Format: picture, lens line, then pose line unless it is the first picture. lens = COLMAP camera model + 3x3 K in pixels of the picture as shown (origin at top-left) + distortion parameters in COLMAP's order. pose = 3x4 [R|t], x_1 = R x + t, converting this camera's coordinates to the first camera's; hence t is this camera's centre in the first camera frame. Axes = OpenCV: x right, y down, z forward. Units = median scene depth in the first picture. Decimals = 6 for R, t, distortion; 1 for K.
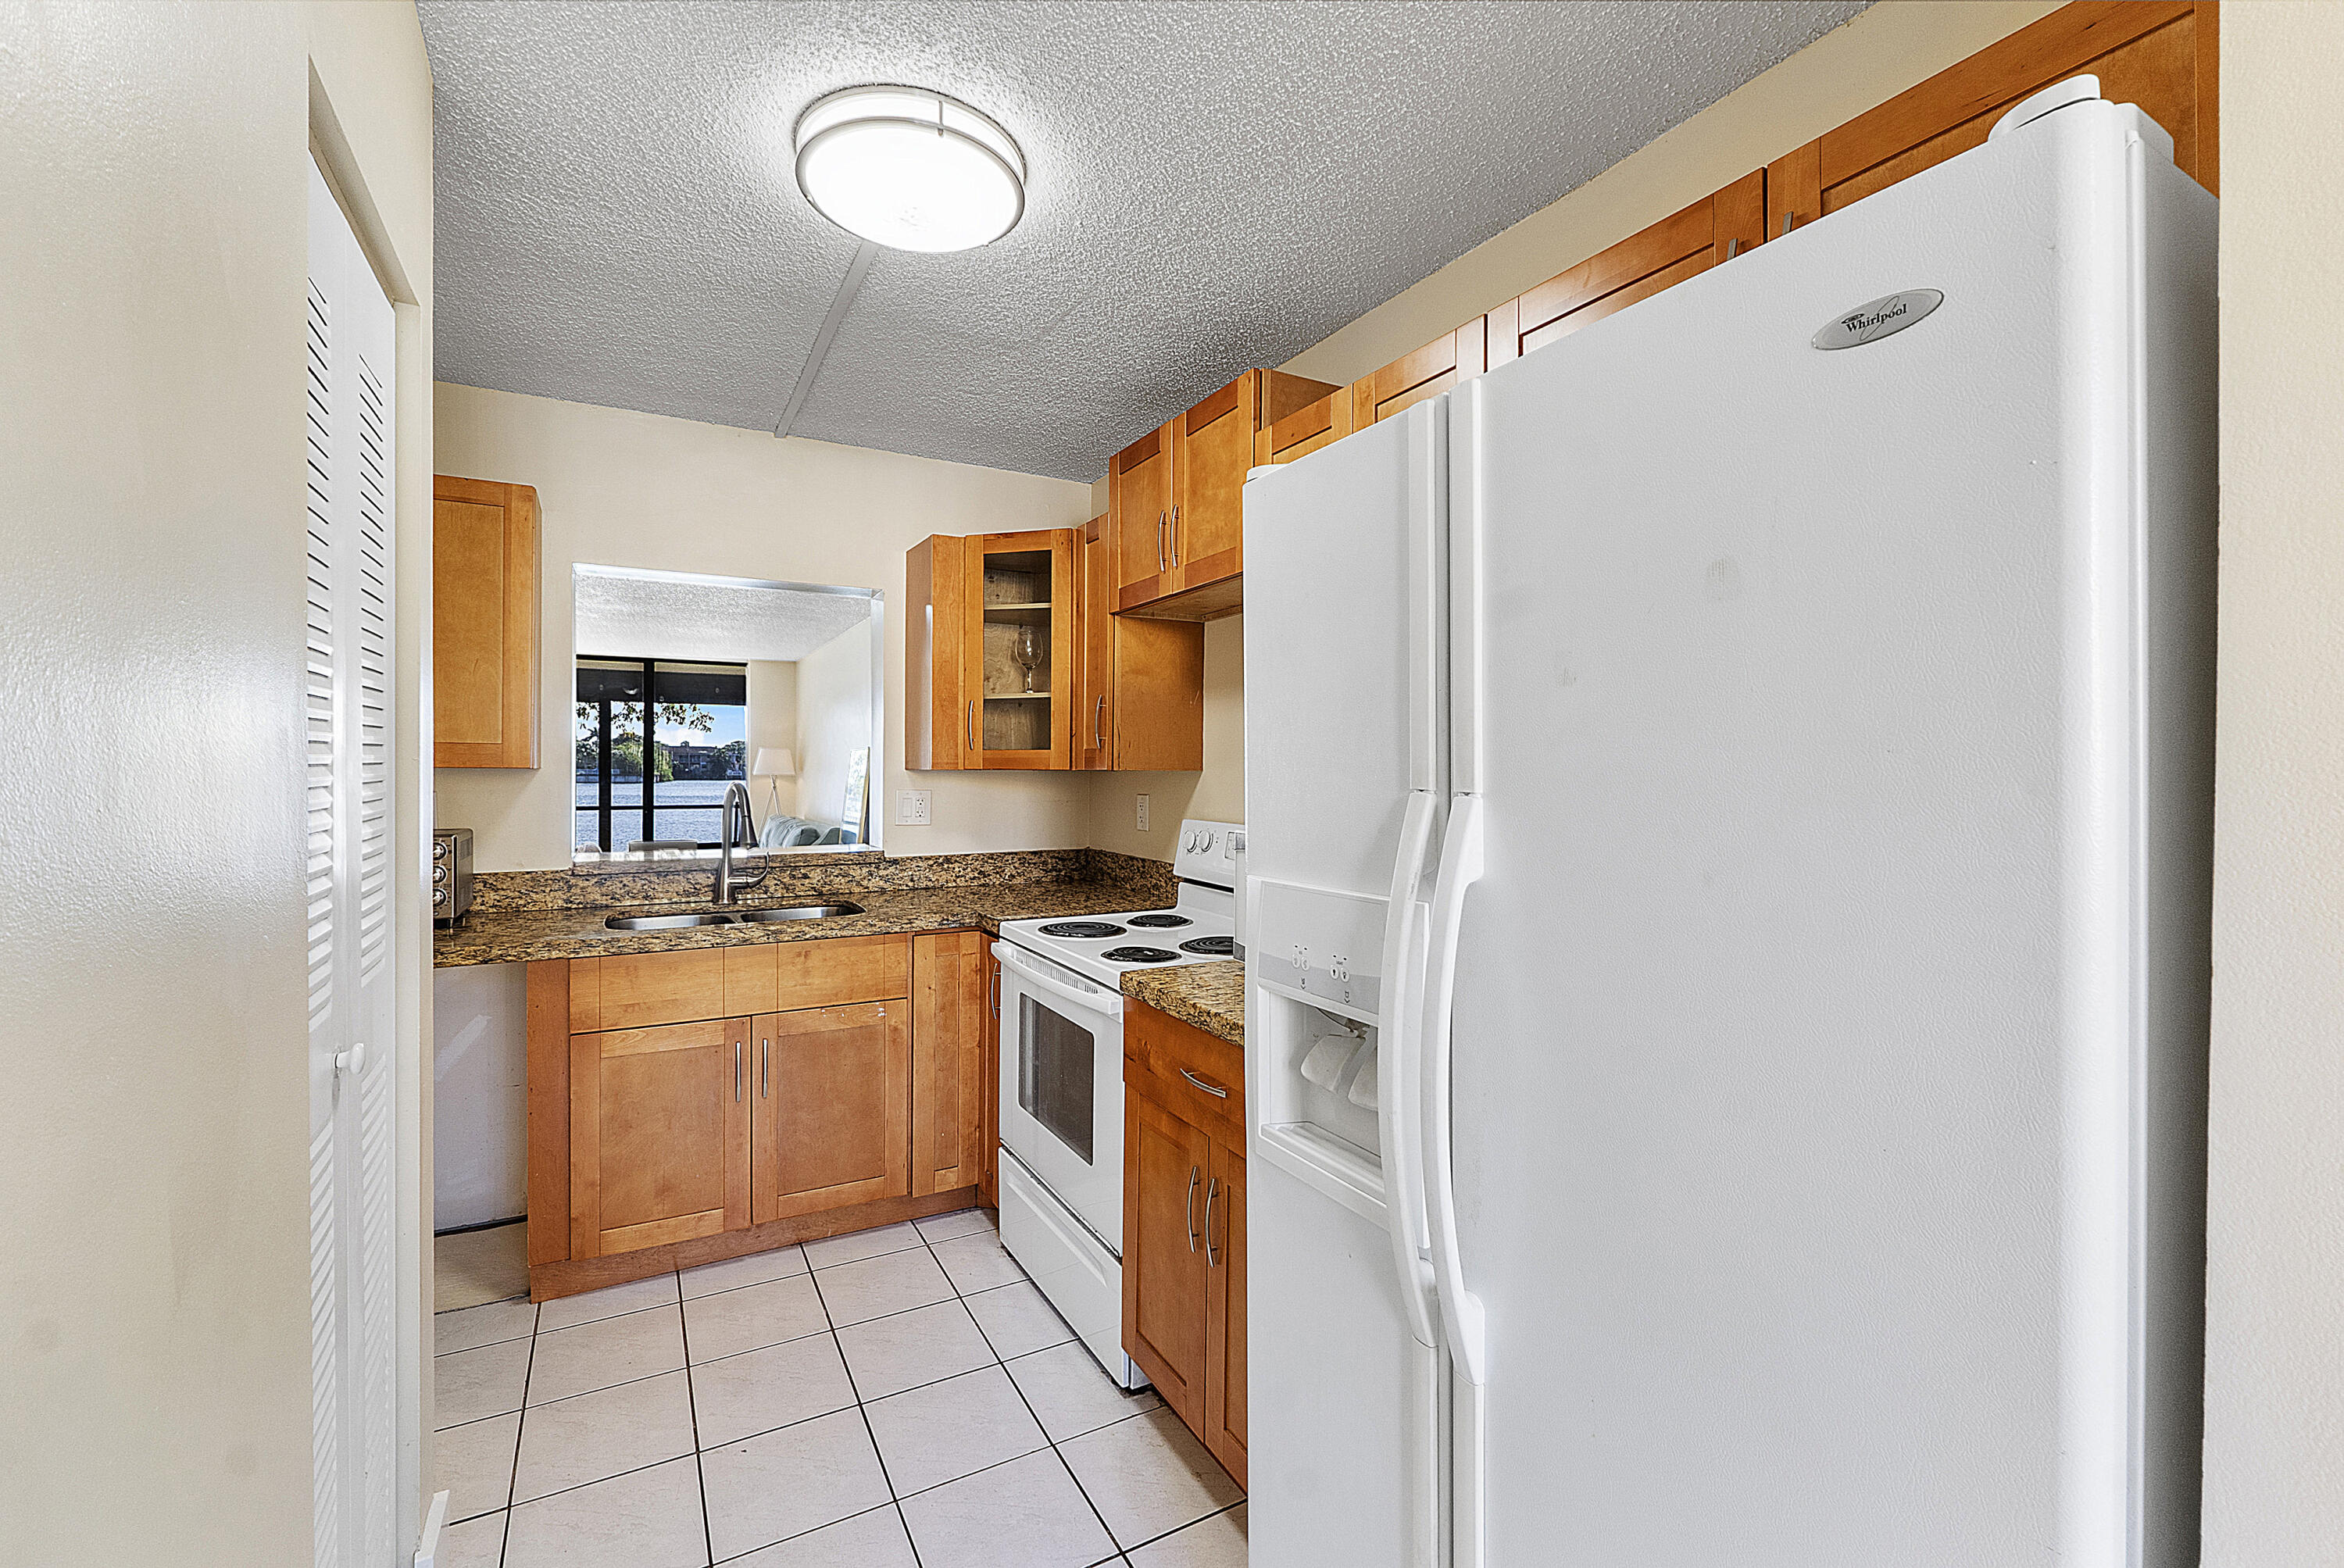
lens RADIAL K [[1004.0, 0, 1171.2], [0, 1004.0, 780.3], [0, 0, 1]] dist [-0.002253, -0.000124]
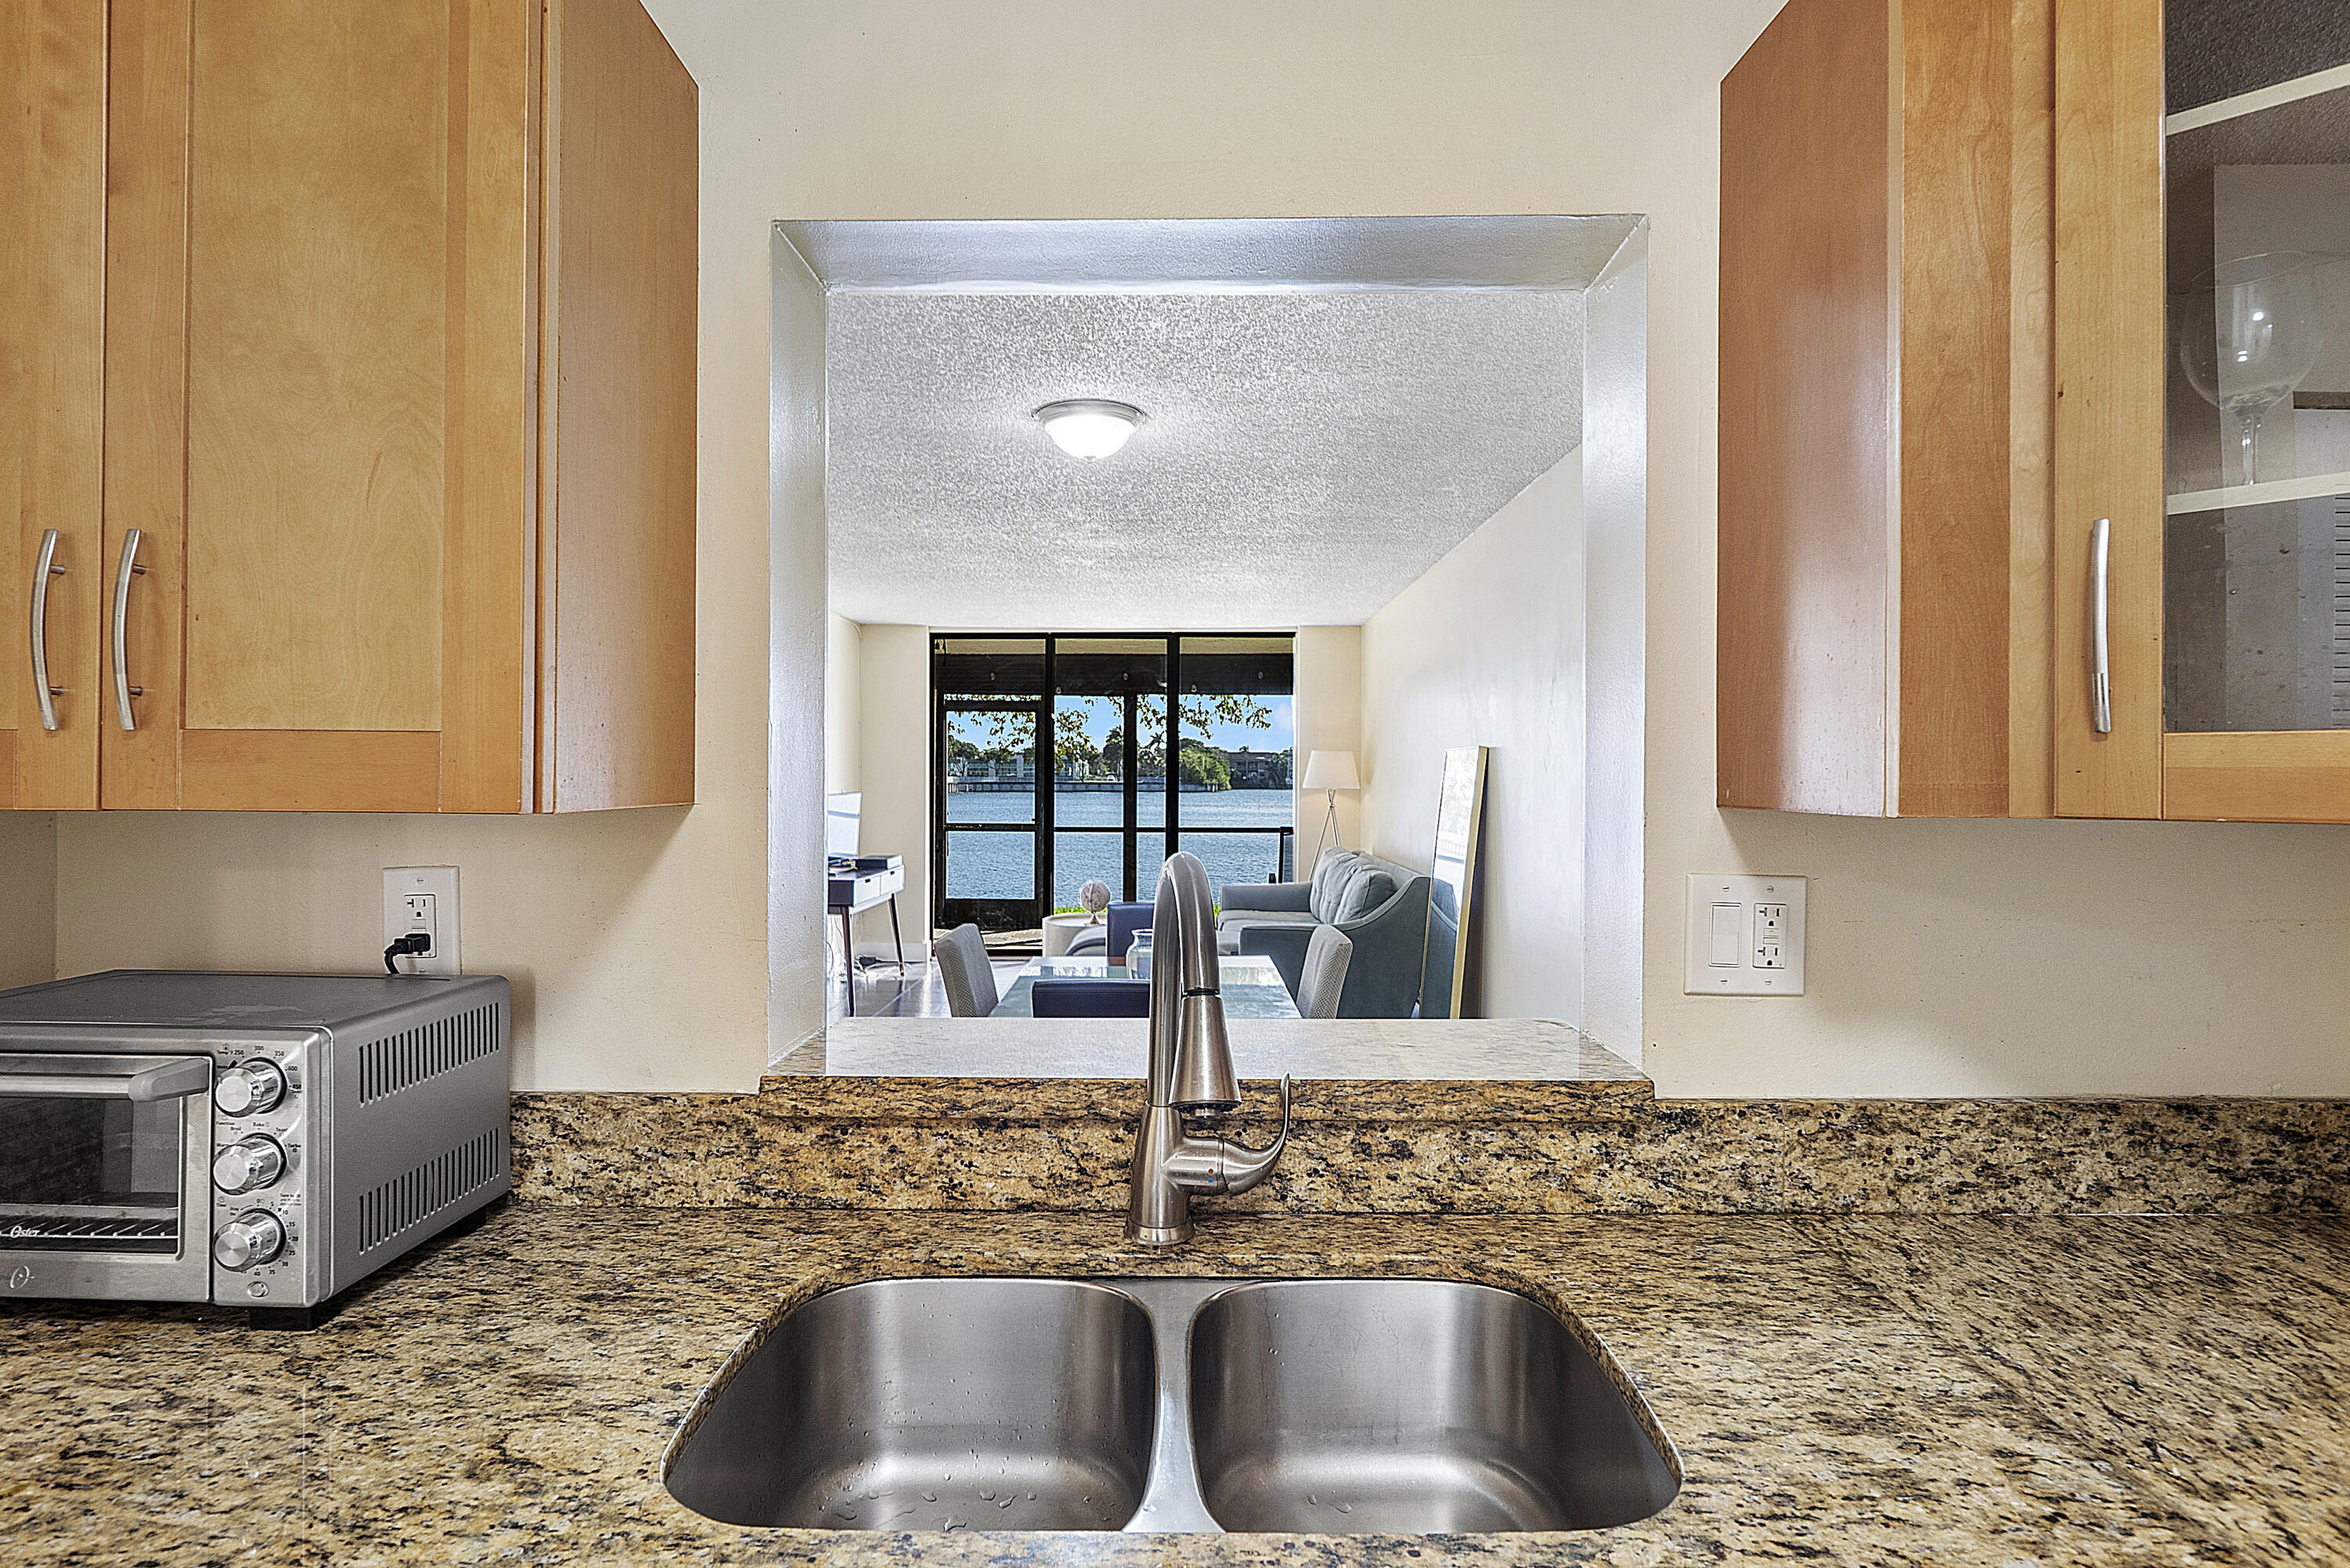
lens RADIAL K [[1208.8, 0, 1168.6], [0, 1208.8, 776.5], [0, 0, 1]] dist [-0.005250, 0.000859]
pose [[0.871095, -0.000422, -0.491114, -0.235380], [-0.005258, 0.999934, -0.010186, -0.016016], [0.491086, 0.011455, 0.871036, 0.616180]]
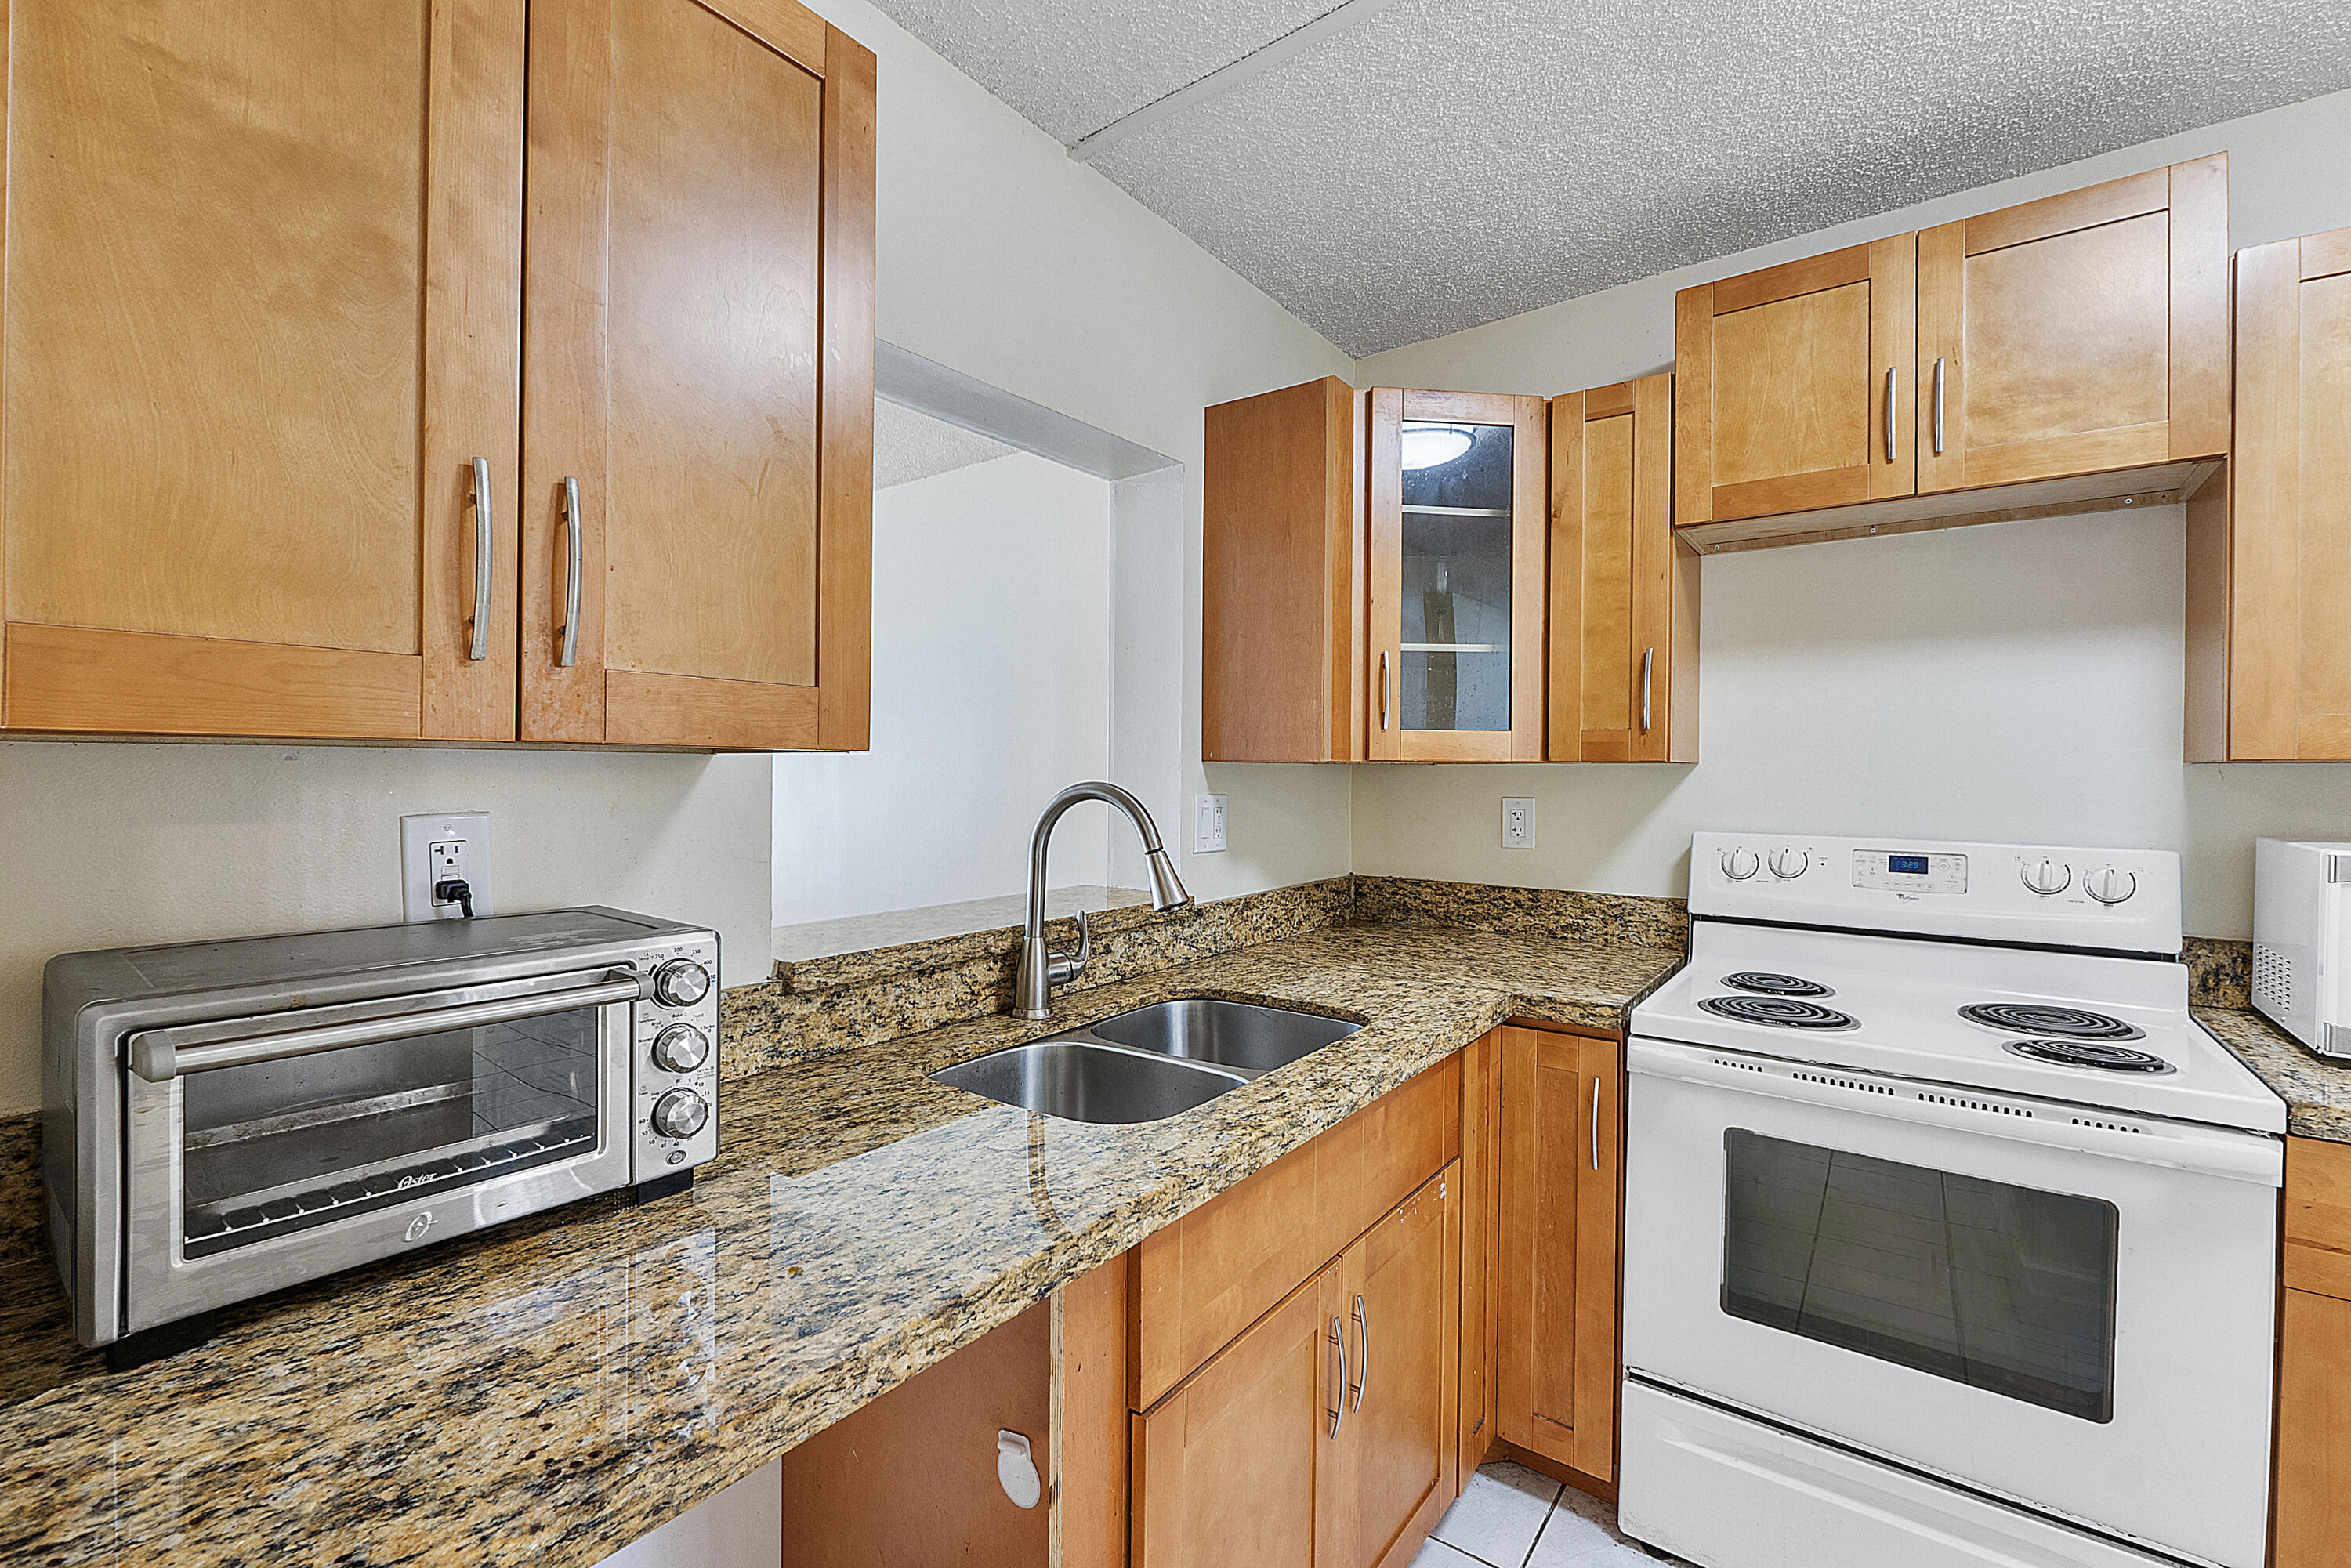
lens RADIAL K [[993.7, 0, 1179.1], [0, 993.7, 778.1], [0, 0, 1]] dist [-0.000604, 0.000633]
pose [[0.909497, -0.003062, 0.415699, -0.542568], [0.004301, 0.999989, -0.002046, 0.000146], [-0.415688, 0.003648, 0.909500, 0.458343]]
